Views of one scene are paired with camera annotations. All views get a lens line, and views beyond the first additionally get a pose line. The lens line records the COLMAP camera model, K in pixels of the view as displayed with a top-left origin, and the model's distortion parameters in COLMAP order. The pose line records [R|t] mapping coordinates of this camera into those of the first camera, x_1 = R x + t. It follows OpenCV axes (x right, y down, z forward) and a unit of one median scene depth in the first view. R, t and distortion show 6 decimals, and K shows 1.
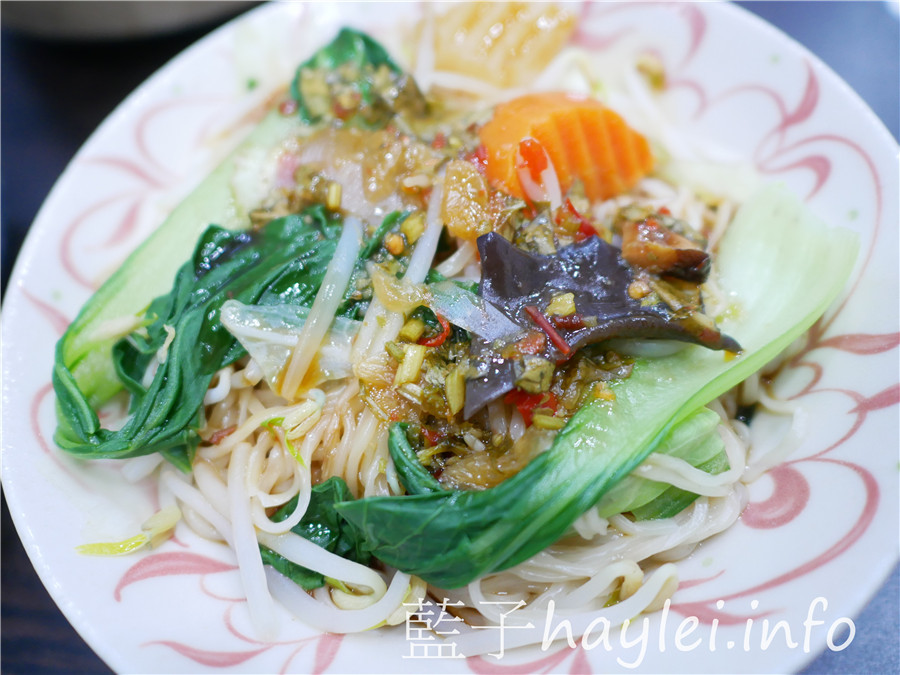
lens RADIAL K [[779.8, 0, 450.0], [0, 779.8, 337.5], [0, 0, 1]] dist [-0.010495, -0.002292]
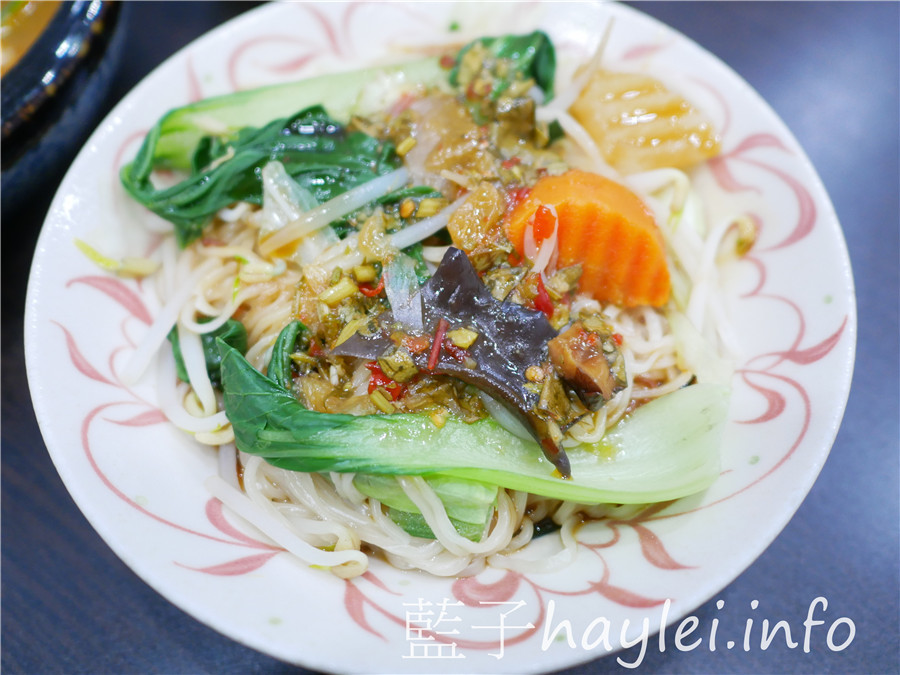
lens RADIAL K [[779.8, 0, 450.0], [0, 779.8, 337.5], [0, 0, 1]] dist [-0.010495, -0.002292]
pose [[0.727860, 0.648377, -0.223218, 0.375768], [-0.628767, 0.760945, 0.160044, -0.207086], [0.273626, 0.023863, 0.961540, -0.107969]]
